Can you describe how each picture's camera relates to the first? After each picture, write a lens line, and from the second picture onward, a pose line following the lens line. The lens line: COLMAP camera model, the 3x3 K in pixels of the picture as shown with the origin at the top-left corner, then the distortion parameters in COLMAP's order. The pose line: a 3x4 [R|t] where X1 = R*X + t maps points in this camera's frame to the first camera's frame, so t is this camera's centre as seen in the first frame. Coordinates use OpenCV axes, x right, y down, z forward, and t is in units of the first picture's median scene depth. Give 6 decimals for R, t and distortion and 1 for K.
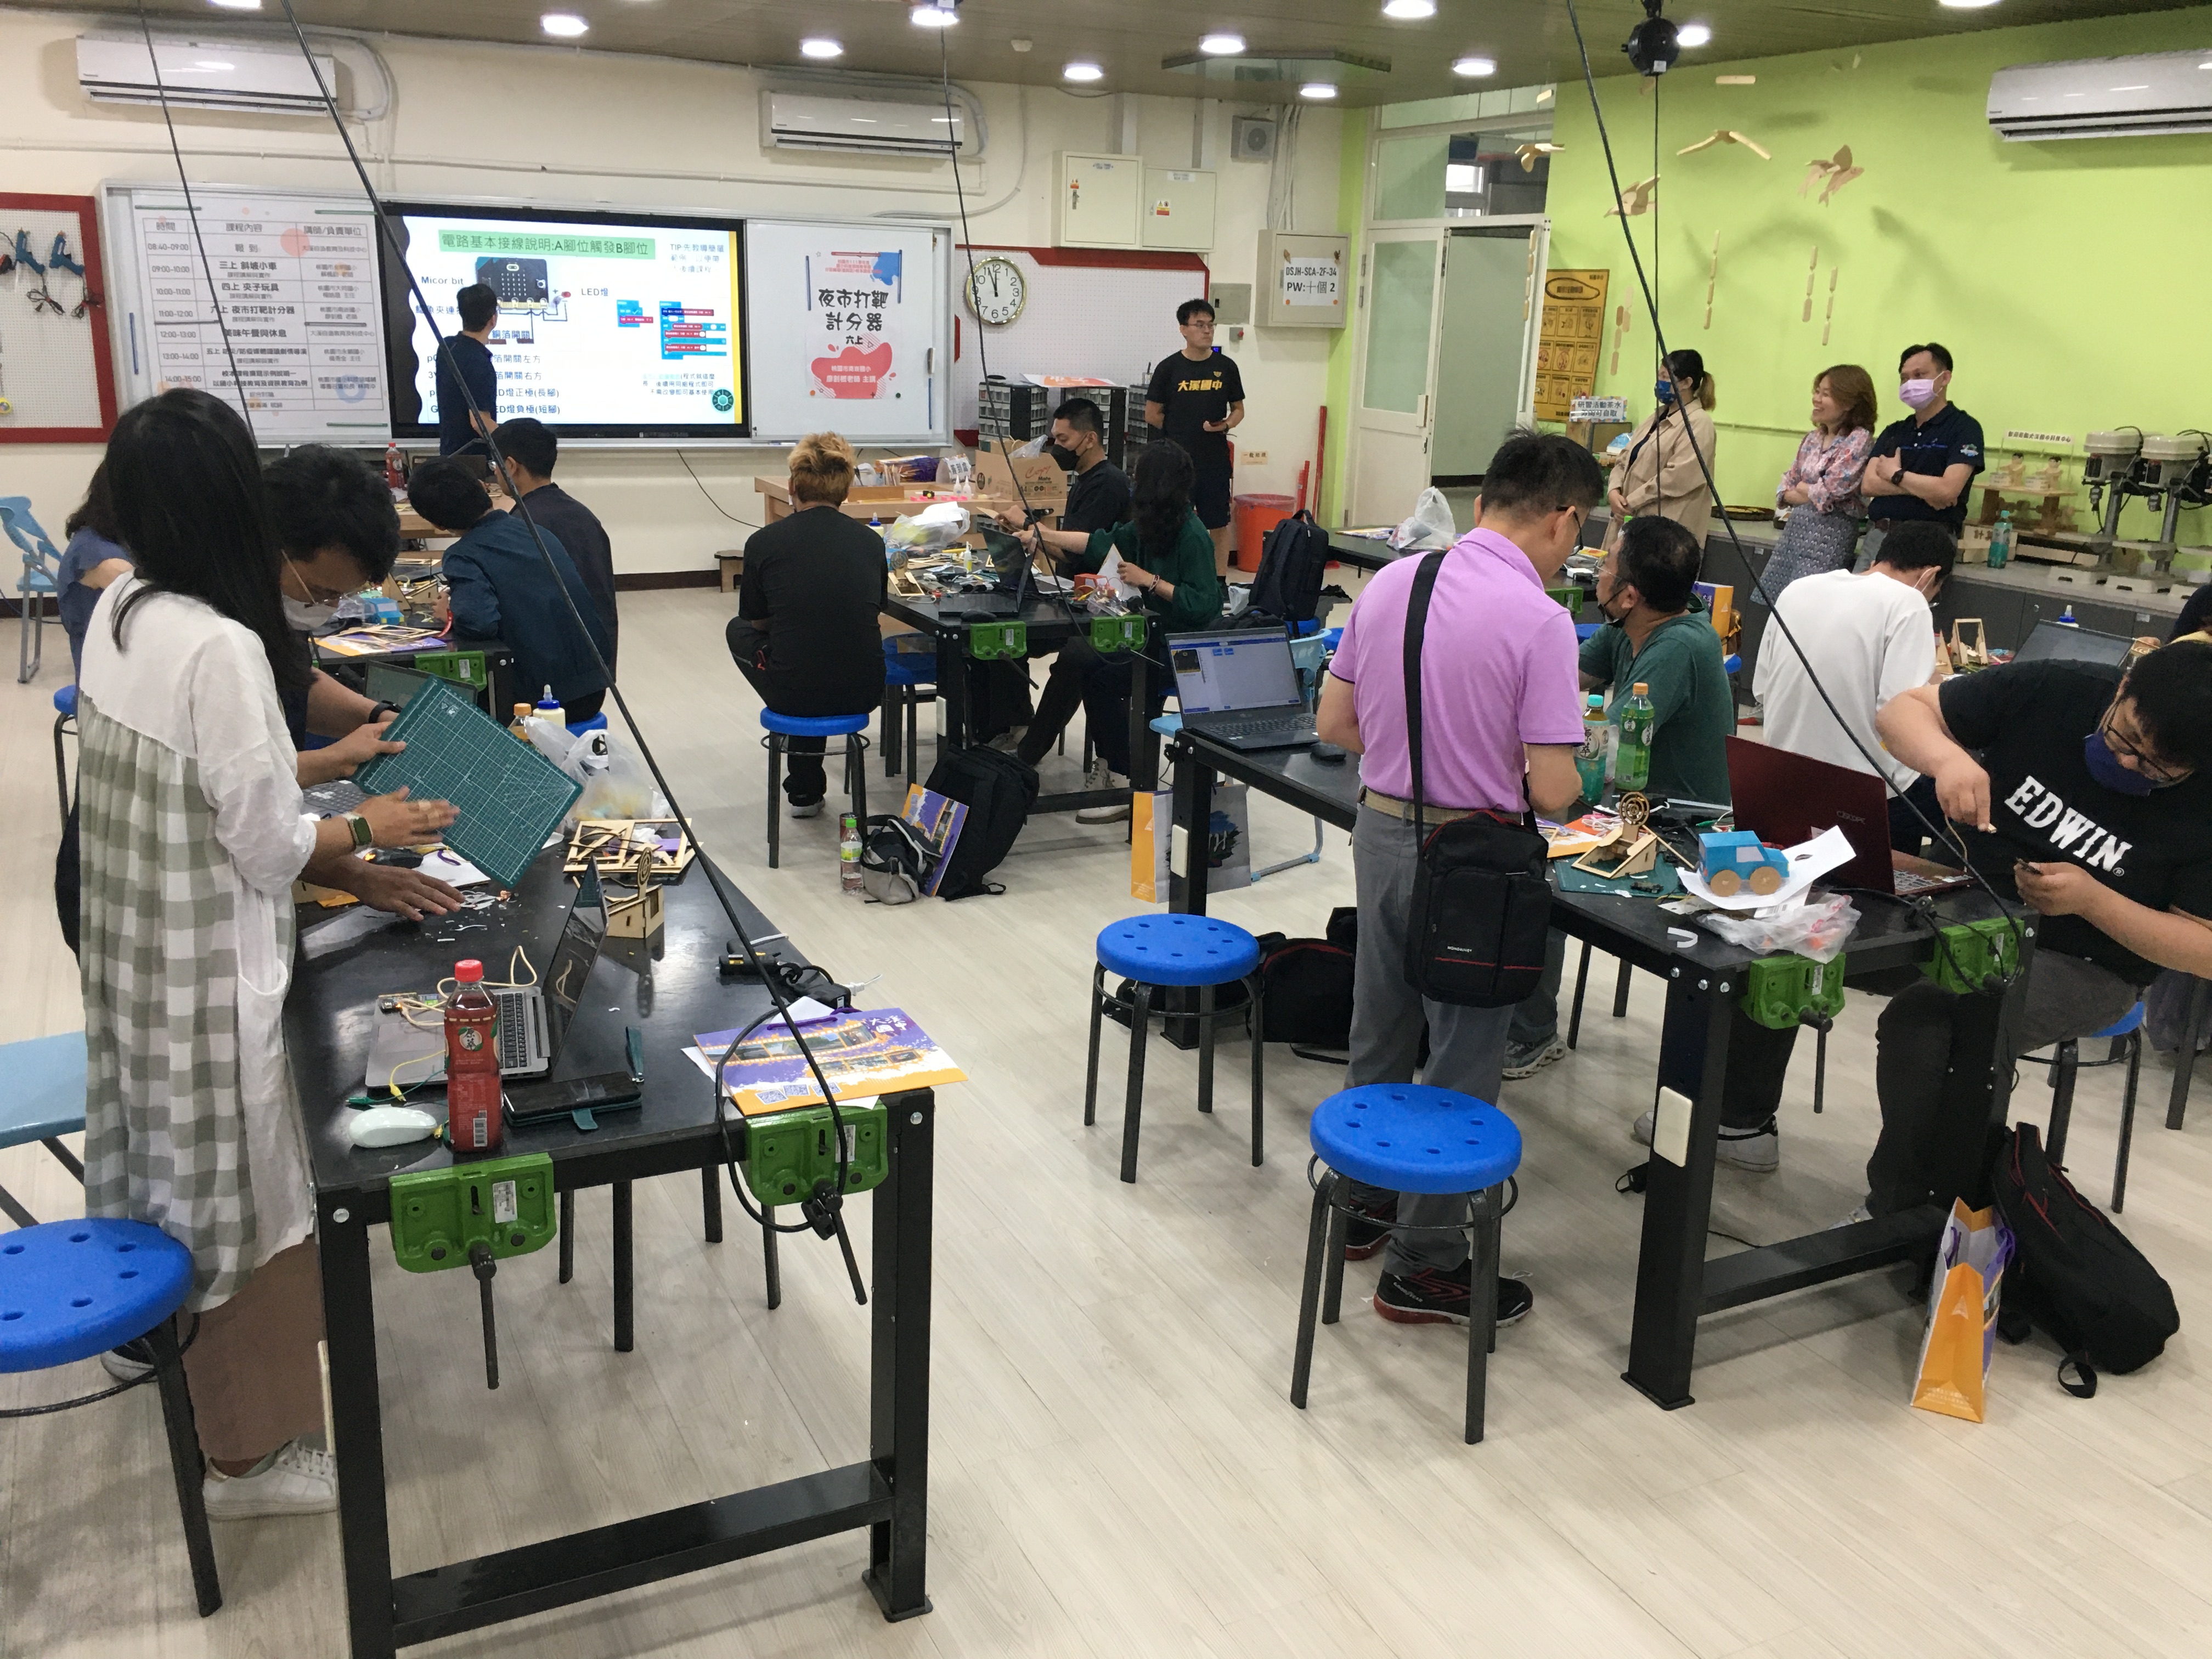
lens RADIAL K [[1894.5, 0, 1090.2], [0, 1894.5, 824.0], [0, 0, 1]] dist [0.079953, -0.126333]
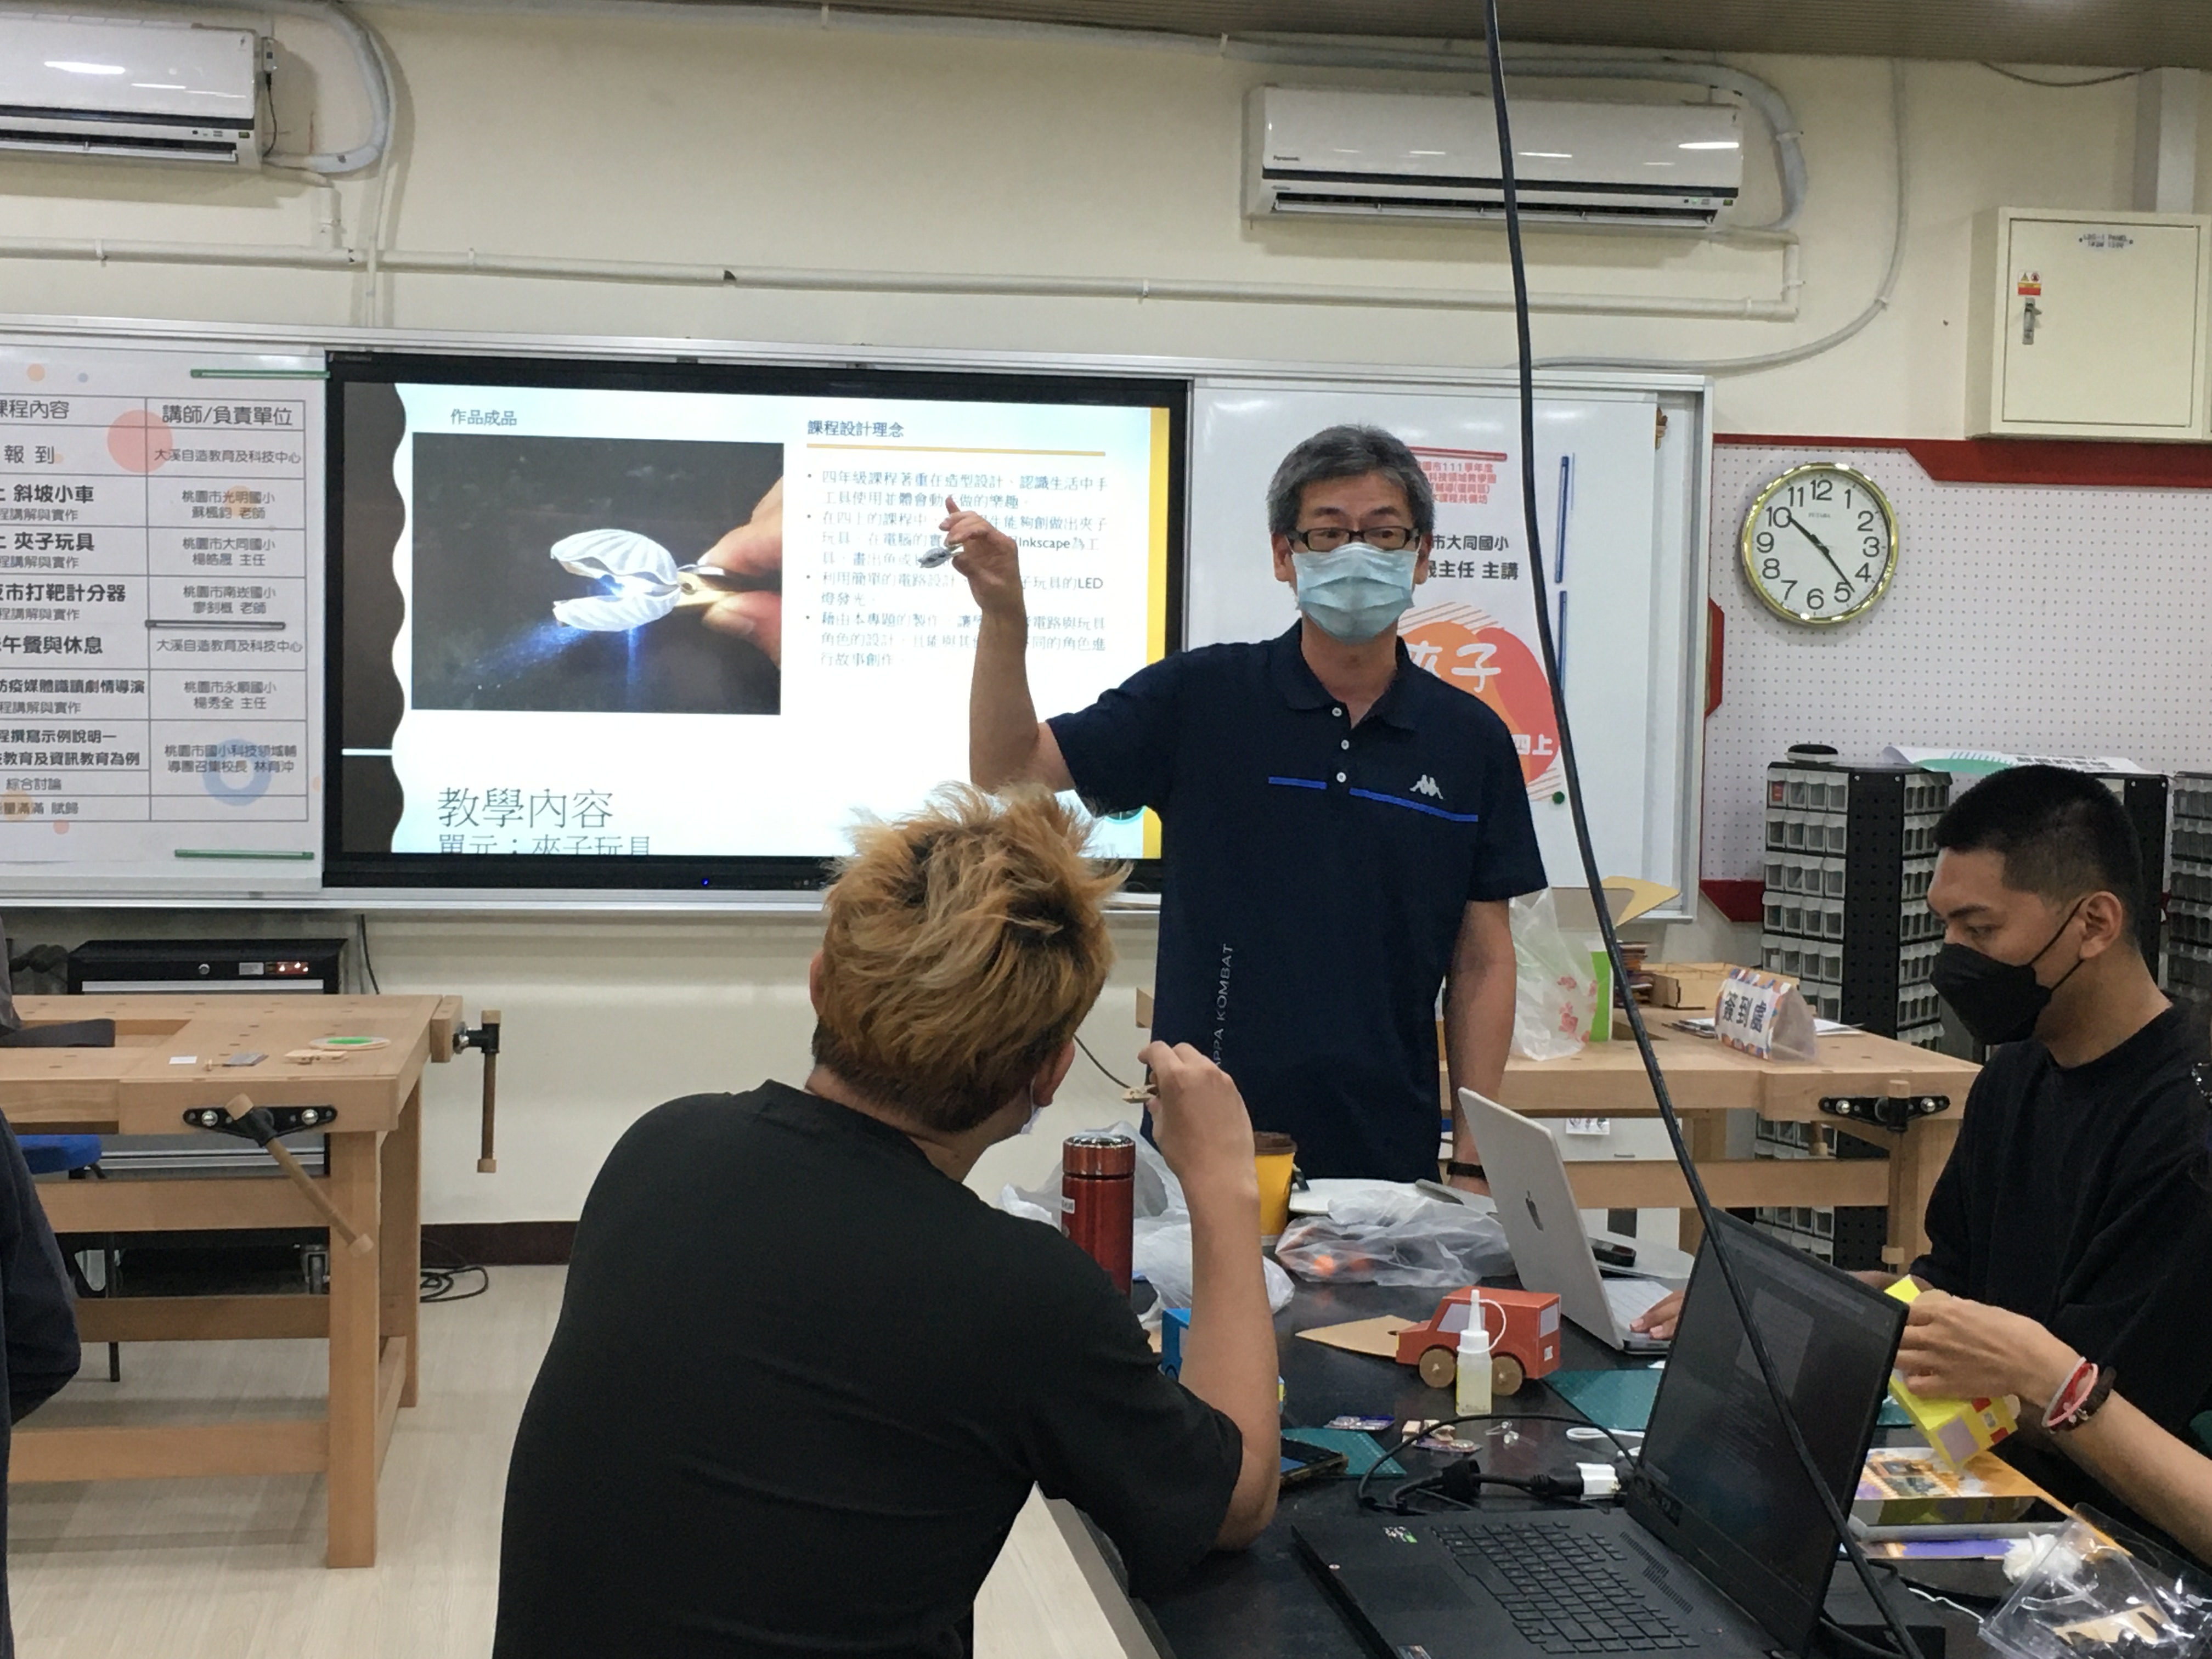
lens RADIAL K [[3193.5, 0, 1091.6], [0, 3193.5, 820.0], [0, 0, 1]] dist [0.052425, 0.036393]
pose [[0.955641, 0.002246, -0.294526, 0.002875], [-0.071158, 0.972110, -0.223471, -0.071898], [0.285810, 0.234516, 0.929147, 0.397011]]
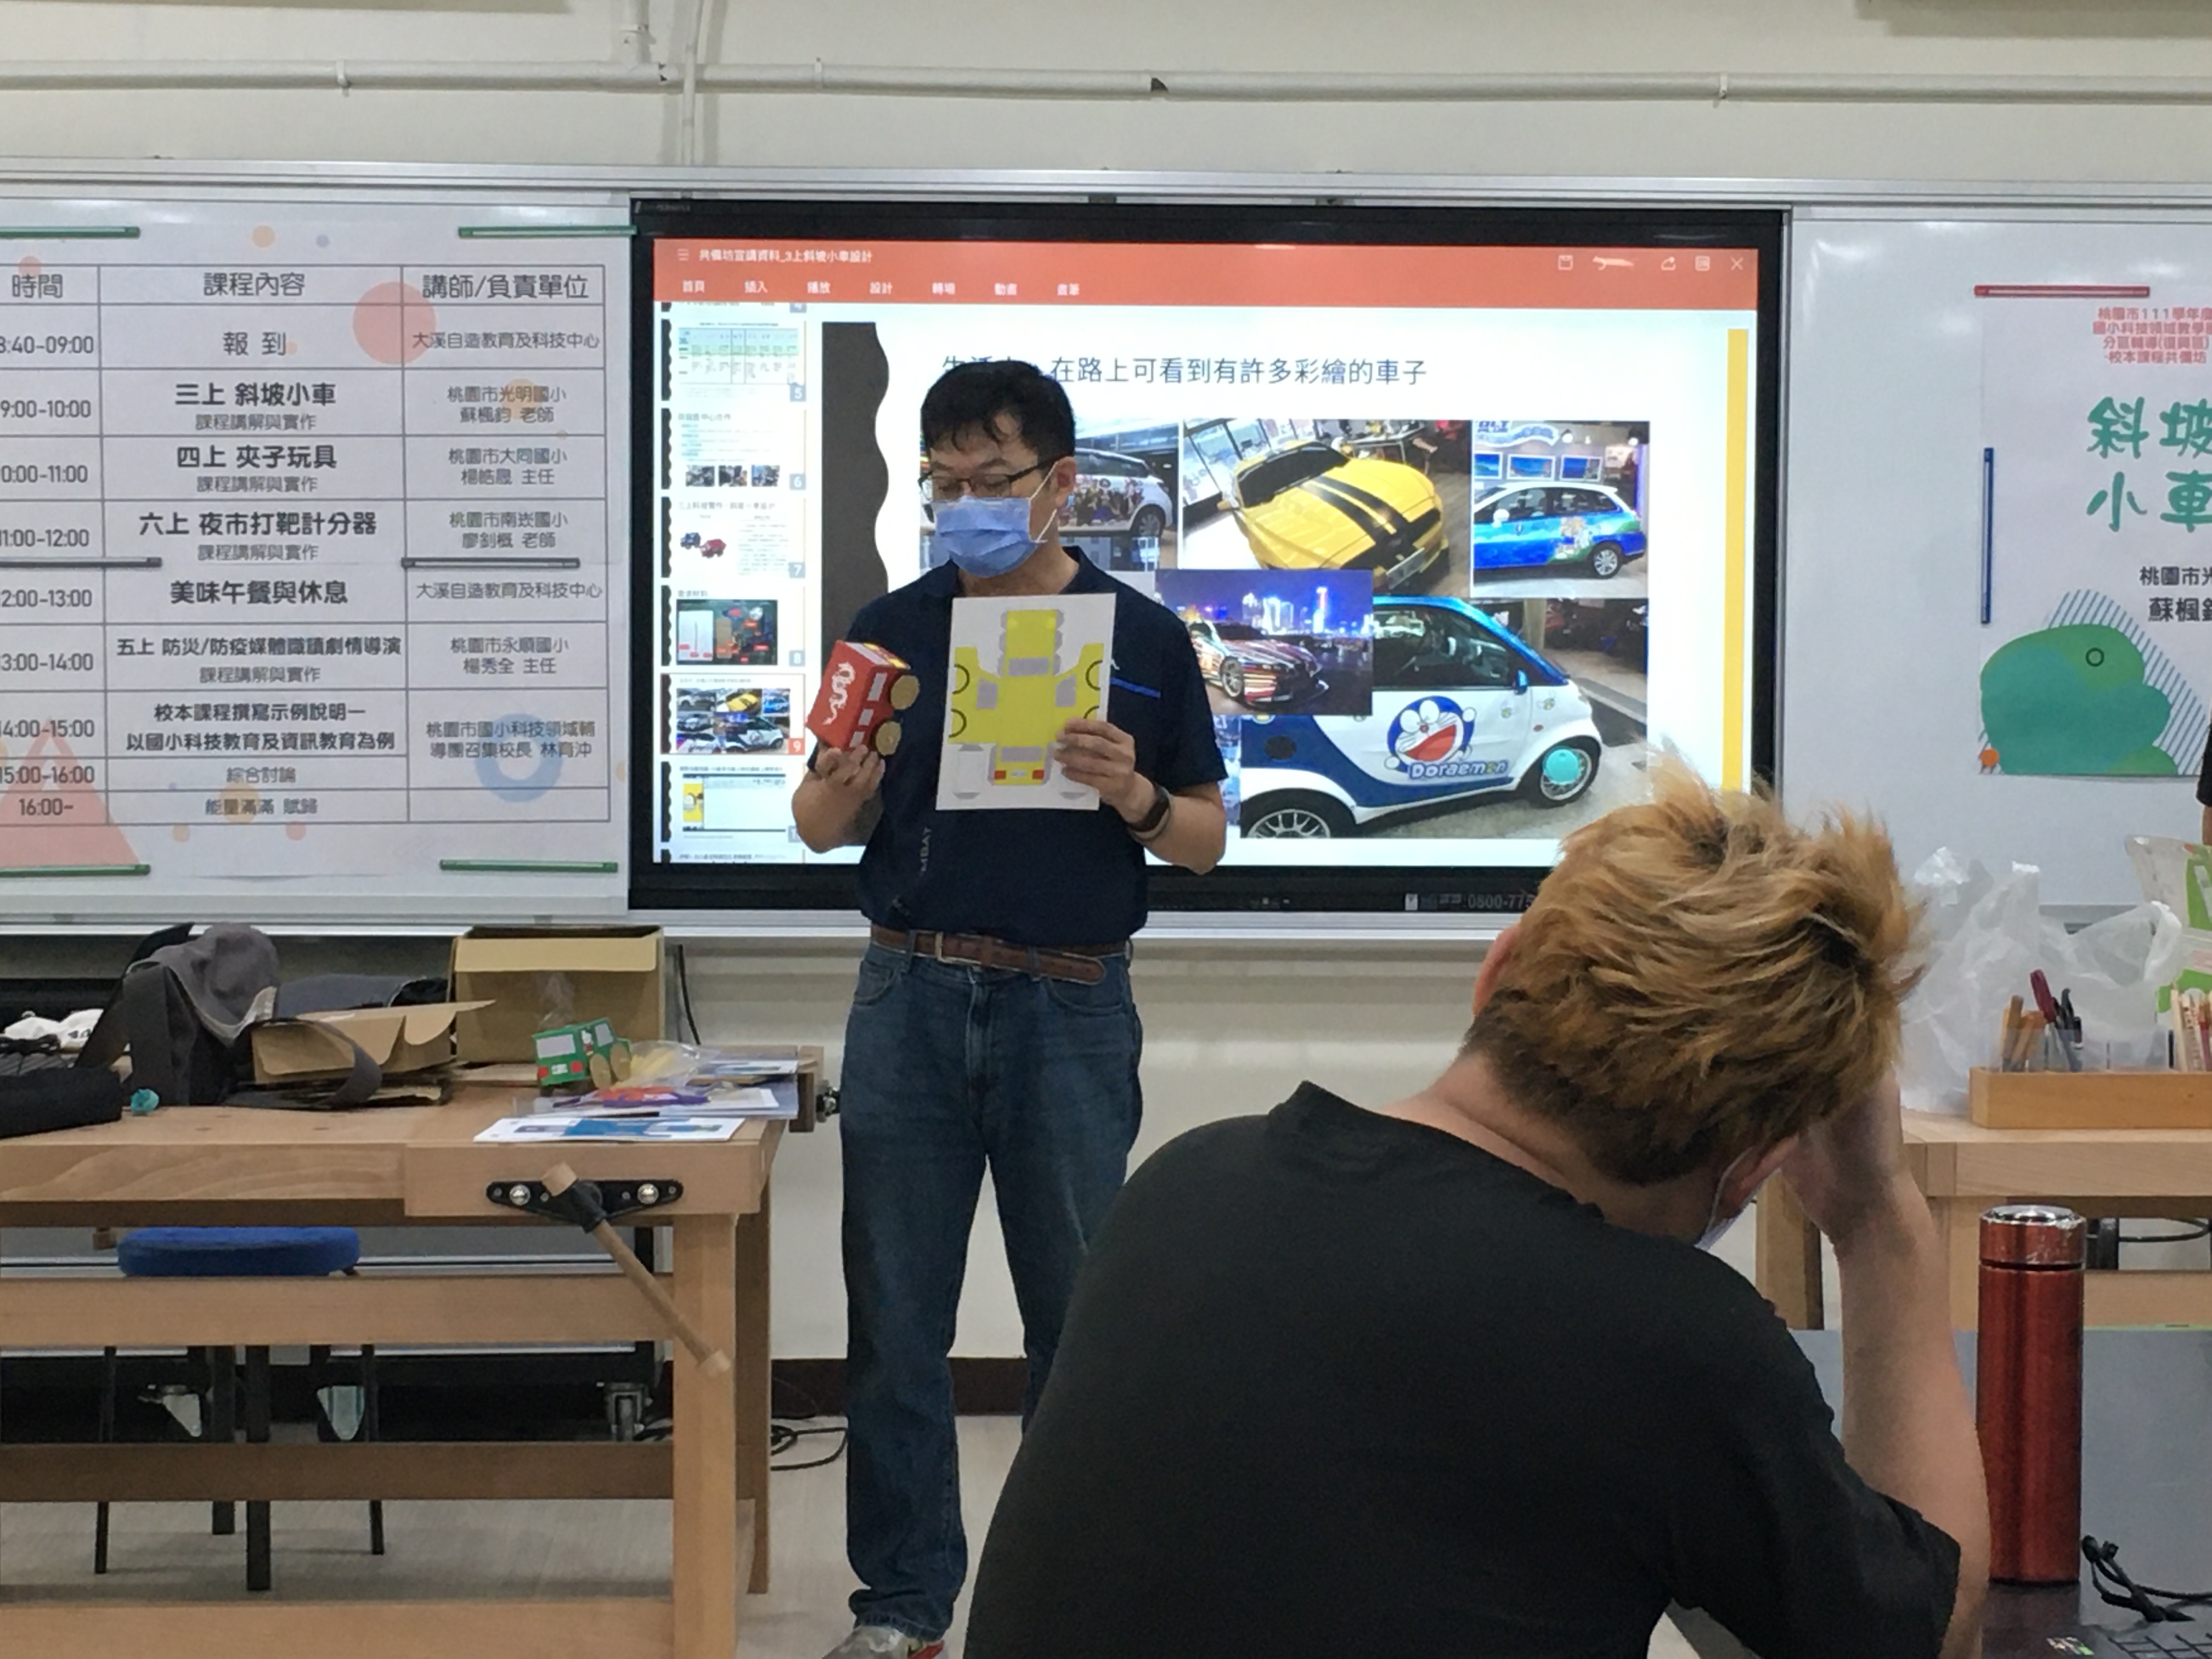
lens RADIAL K [[4599.9, 0, 1106.0], [0, 4599.9, 829.5], [0, 0, 1]] dist [0.036512, -0.185696]
pose [[0.917187, -0.005724, -0.398416, 0.010474], [-0.089340, 0.971485, -0.219626, -0.055032], [0.388312, 0.237032, 0.890522, 0.354354]]
